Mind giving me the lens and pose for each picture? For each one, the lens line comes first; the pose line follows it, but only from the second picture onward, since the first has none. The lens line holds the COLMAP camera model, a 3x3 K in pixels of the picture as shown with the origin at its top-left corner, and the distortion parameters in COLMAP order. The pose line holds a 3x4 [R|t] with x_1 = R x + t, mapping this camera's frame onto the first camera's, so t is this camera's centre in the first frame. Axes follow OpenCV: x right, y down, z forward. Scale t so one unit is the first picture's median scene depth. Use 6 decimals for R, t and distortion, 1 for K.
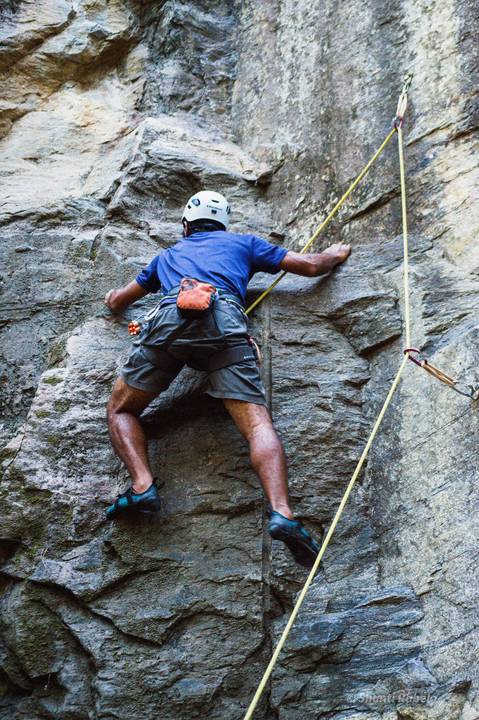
lens RADIAL K [[1768.1, 0, 243.1], [0, 1768.1, 389.6], [0, 0, 1]] dist [-0.251641, 0.683233]
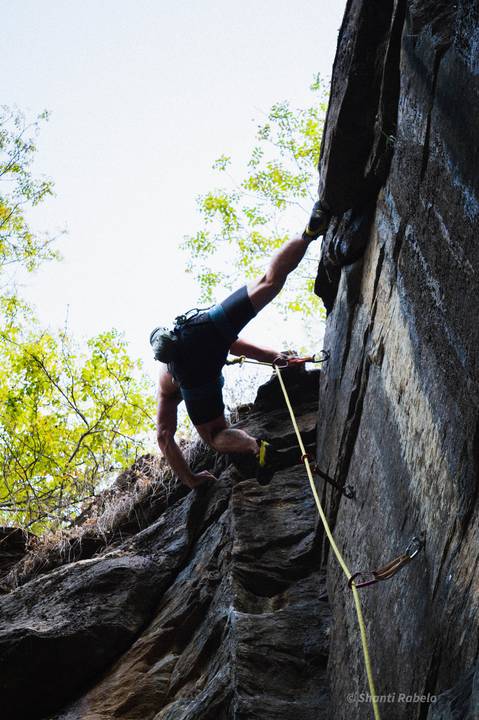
lens RADIAL K [[1649.5, 0, 238.3], [0, 1649.5, 371.7], [0, 0, 1]] dist [0.080199, 0.220846]
pose [[0.880351, -0.448563, -0.154184, 0.172131], [0.224411, 0.680271, -0.697761, 0.243741], [0.417877, 0.579674, 0.699540, 0.481704]]
